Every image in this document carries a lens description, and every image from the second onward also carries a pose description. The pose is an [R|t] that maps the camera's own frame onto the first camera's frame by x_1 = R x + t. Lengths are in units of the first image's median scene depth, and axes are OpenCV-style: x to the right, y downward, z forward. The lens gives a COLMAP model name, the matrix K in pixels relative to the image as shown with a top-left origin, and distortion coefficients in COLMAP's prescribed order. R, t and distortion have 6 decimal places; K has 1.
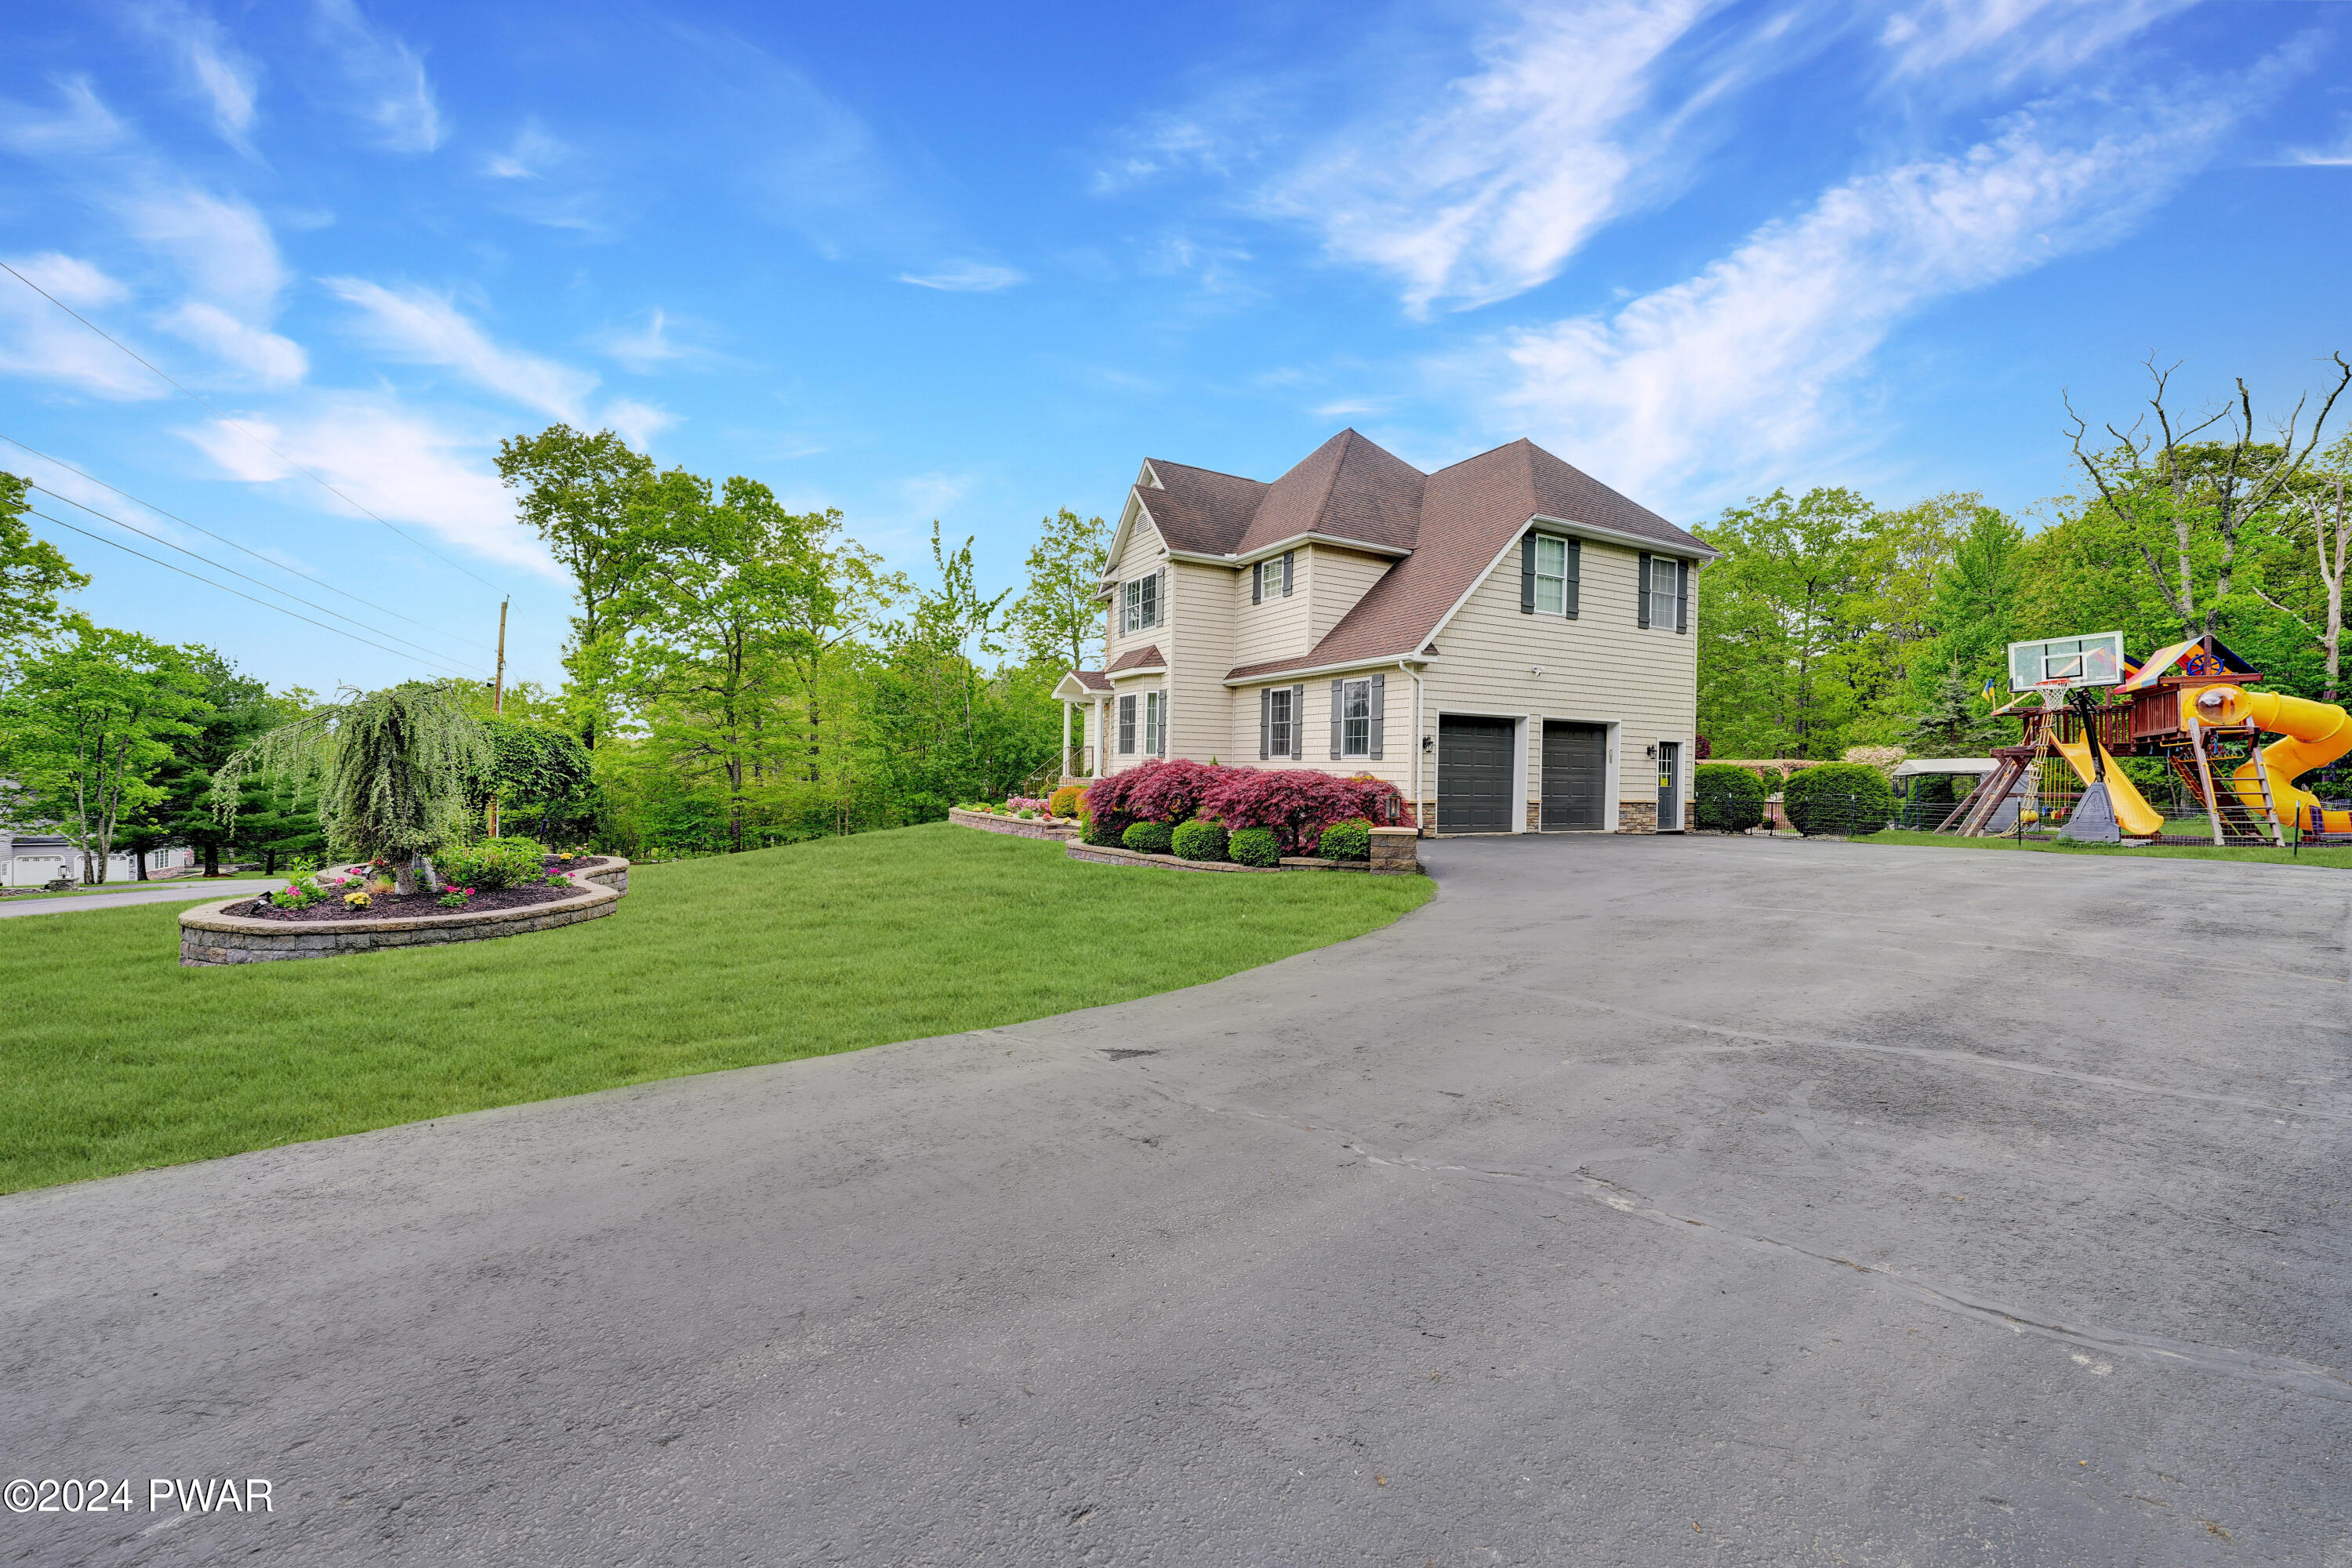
lens RADIAL K [[938.2, 0, 1179.0], [0, 938.2, 781.9], [0, 0, 1]] dist [-0.020515, 0.007642]
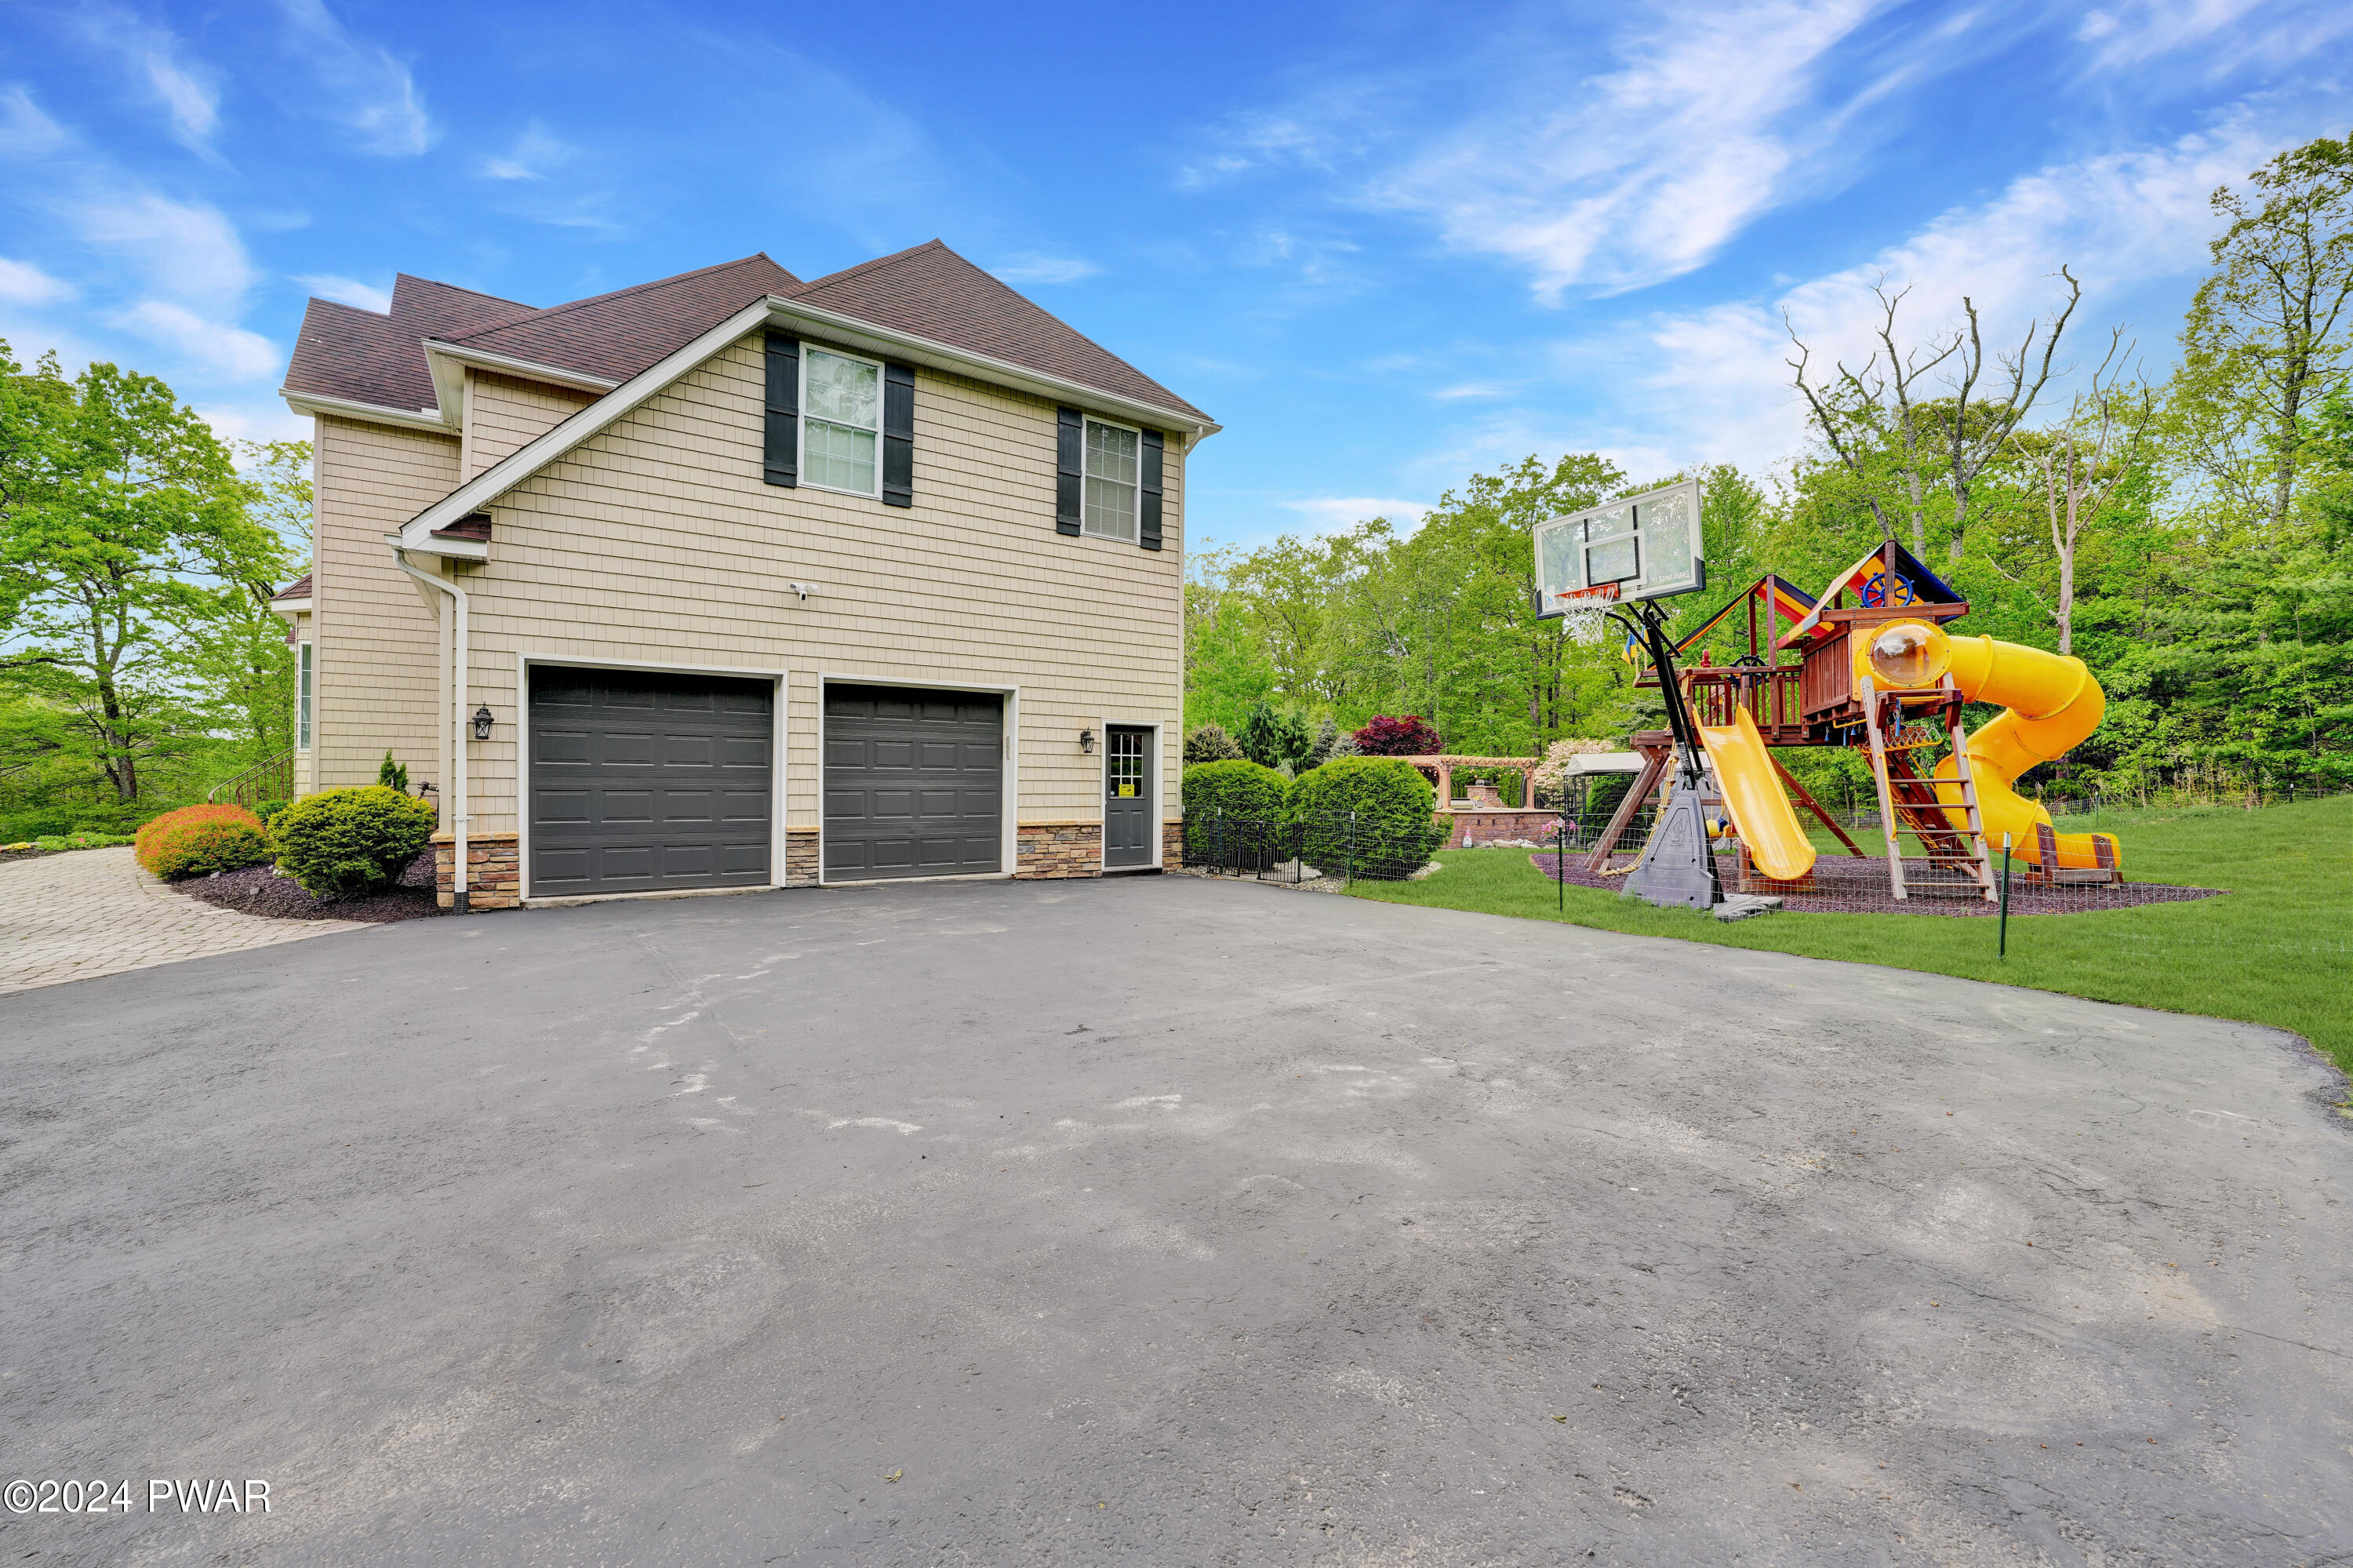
lens RADIAL K [[938.6, 0, 1179.5], [0, 938.6, 781.9], [0, 0, 1]] dist [-0.020515, 0.007642]
pose [[0.991260, -0.007474, 0.131714, 0.477509], [0.007542, 0.999972, -0.000018, -0.004942], [-0.131710, 0.001011, 0.991288, 0.385364]]
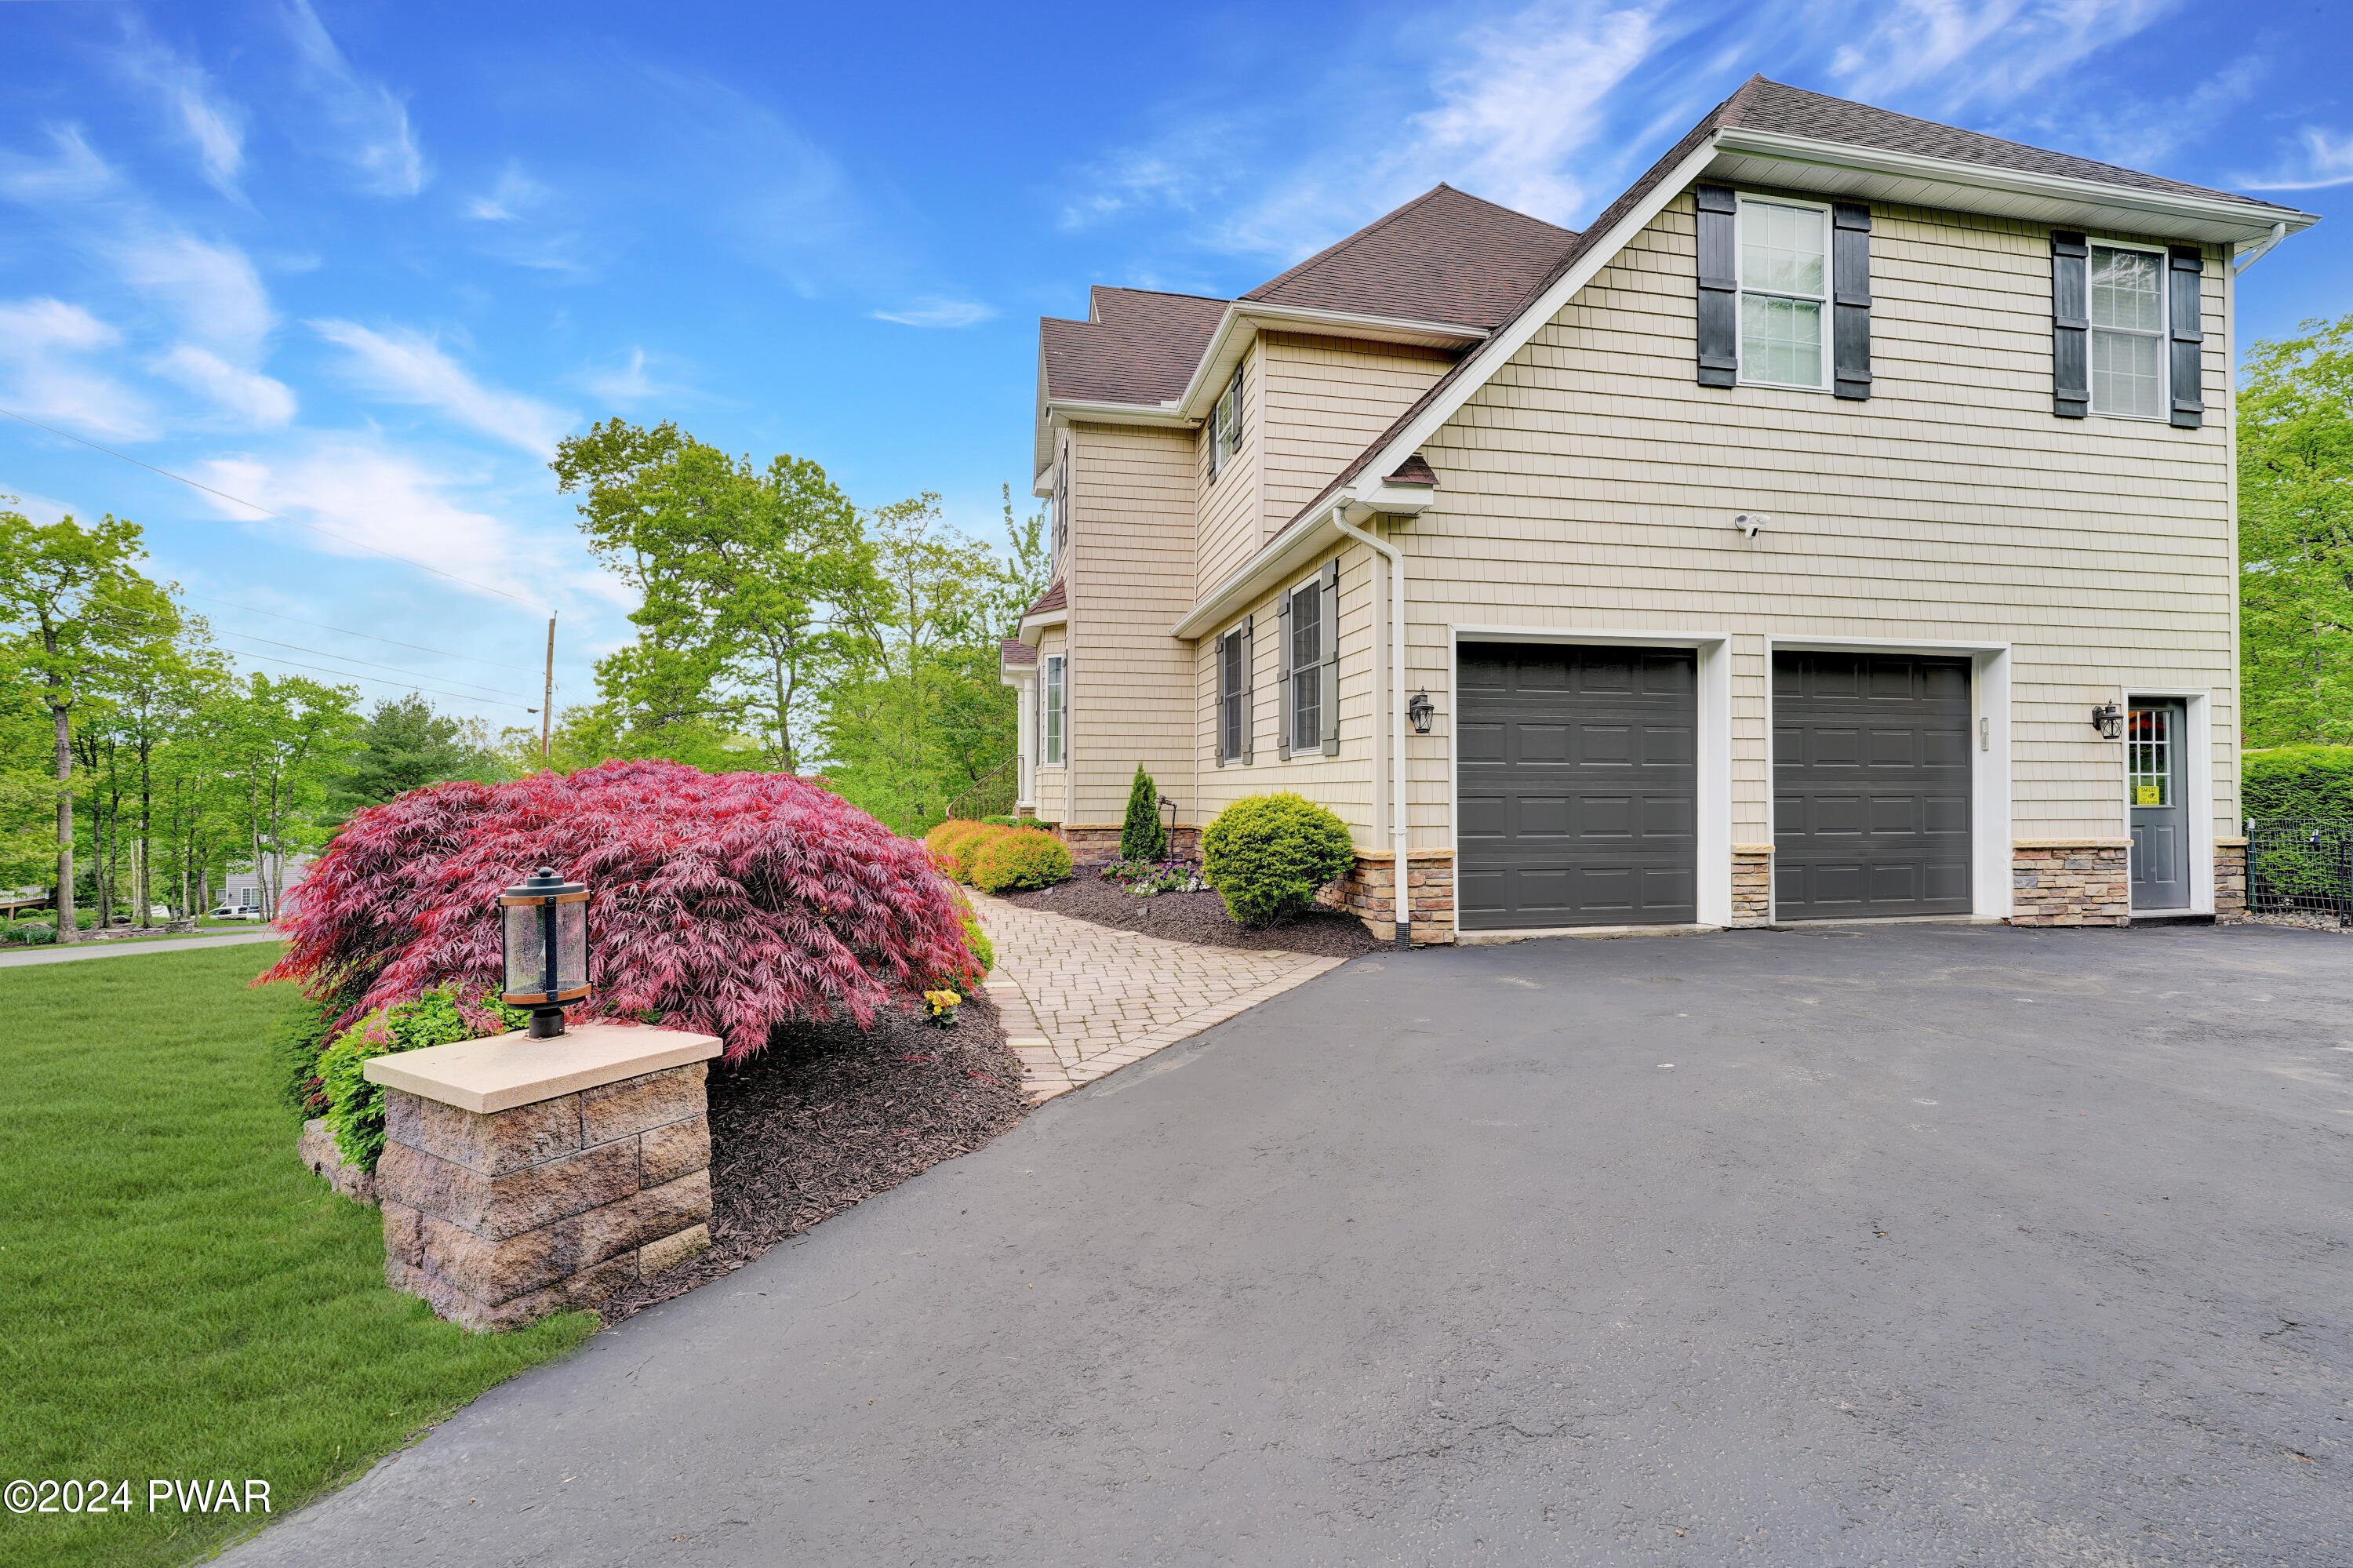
lens RADIAL K [[998.9, 0, 1180.6], [0, 998.9, 779.7], [0, 0, 1]] dist [-0.003608, 0.000325]
pose [[0.959366, -0.022583, -0.281259, 0.240089], [0.015384, 0.999496, -0.027775, -0.000824], [0.281745, 0.022319, 0.959230, 0.469345]]
